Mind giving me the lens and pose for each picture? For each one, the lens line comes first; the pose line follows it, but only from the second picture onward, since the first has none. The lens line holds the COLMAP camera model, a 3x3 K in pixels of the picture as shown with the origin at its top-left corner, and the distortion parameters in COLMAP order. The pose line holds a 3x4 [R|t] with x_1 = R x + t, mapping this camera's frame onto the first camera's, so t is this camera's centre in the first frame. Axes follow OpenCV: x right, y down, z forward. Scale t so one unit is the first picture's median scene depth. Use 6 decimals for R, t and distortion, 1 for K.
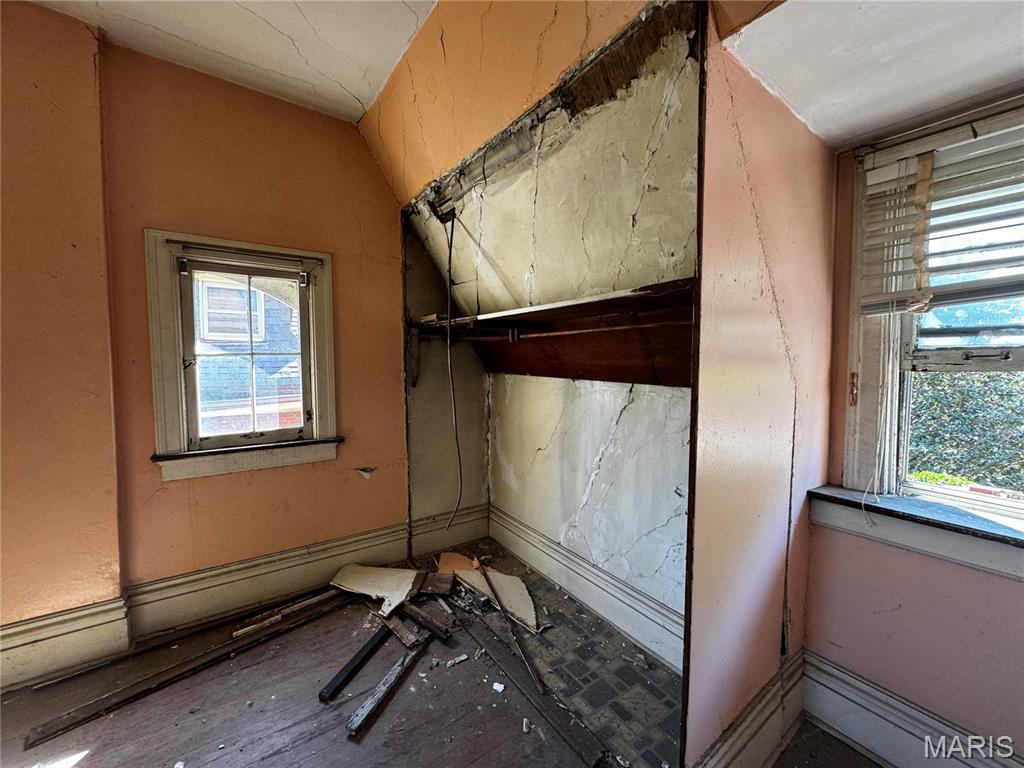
lens RADIAL K [[409.0, 0, 511.5], [0, 409.0, 383.7], [0, 0, 1]] dist [-0.004575, 0.000932]
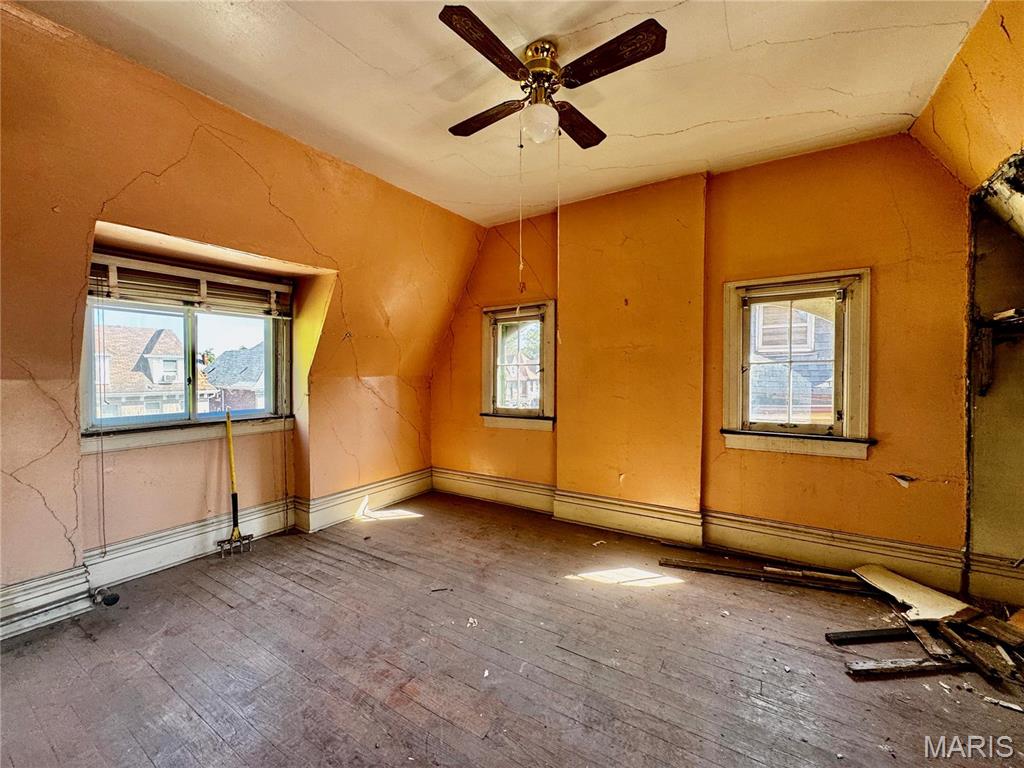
lens RADIAL K [[409.0, 0, 511.5], [0, 409.0, 383.7], [0, 0, 1]] dist [-0.004575, 0.000932]
pose [[0.372889, 0.024150, -0.927562, 0.265215], [-0.049216, 0.998769, 0.006219, 0.036719], [0.926570, 0.043332, 0.373619, -0.333718]]
